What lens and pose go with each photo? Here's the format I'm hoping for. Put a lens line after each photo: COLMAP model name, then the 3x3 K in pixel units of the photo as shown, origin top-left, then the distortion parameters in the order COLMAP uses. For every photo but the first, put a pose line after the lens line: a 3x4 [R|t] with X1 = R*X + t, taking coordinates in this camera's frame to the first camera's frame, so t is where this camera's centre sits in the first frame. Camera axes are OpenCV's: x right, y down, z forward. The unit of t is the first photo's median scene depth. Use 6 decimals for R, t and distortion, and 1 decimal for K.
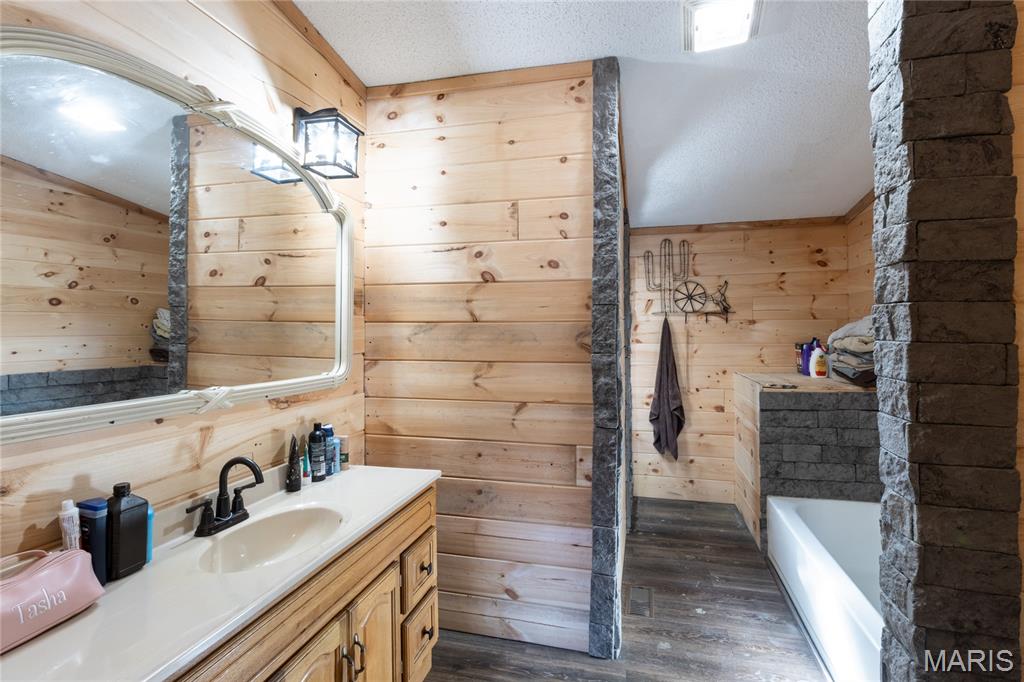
lens RADIAL K [[476.3, 0, 519.8], [0, 476.3, 324.8], [0, 0, 1]] dist [0.003385, 0.000625]
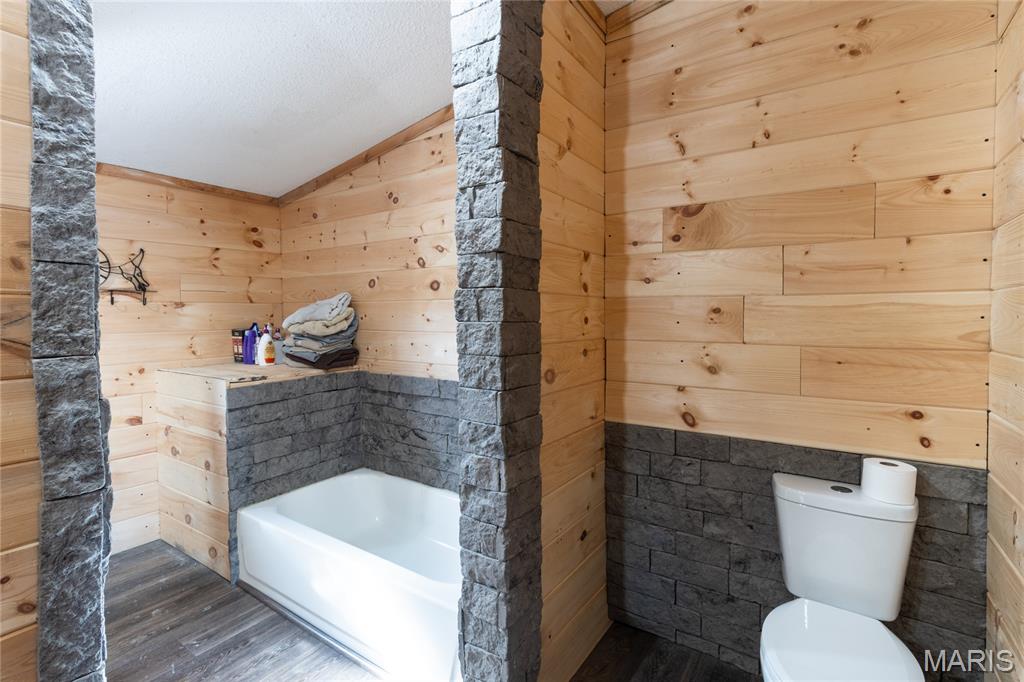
lens RADIAL K [[476.3, 0, 523.6], [0, 476.3, 326.1], [0, 0, 1]] dist [0.003385, 0.000625]
pose [[0.323608, -0.021813, 0.945940, -0.140843], [-0.007618, 0.999642, 0.025657, 0.008478], [-0.946161, -0.015509, 0.323325, 0.317286]]
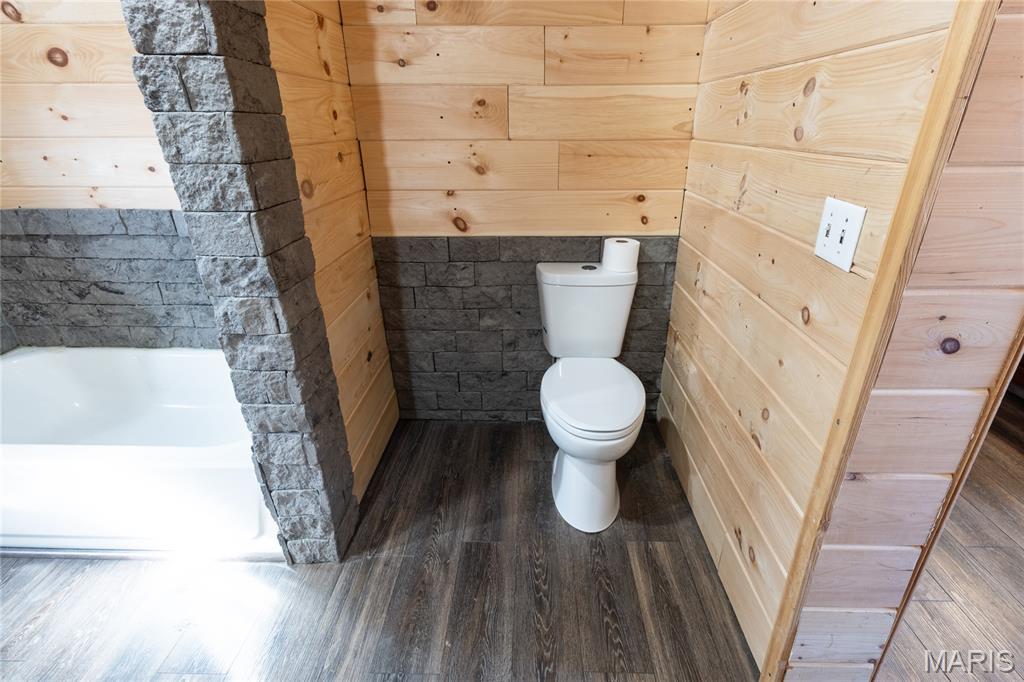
lens RADIAL K [[476.3, 0, 522.6], [0, 476.3, 328.3], [0, 0, 1]] dist [0.003385, 0.000625]
pose [[-0.230811, -0.390203, 0.891329, -0.090803], [-0.003156, 0.916360, 0.400344, 0.025659], [-0.972994, 0.089590, -0.212737, 0.399272]]
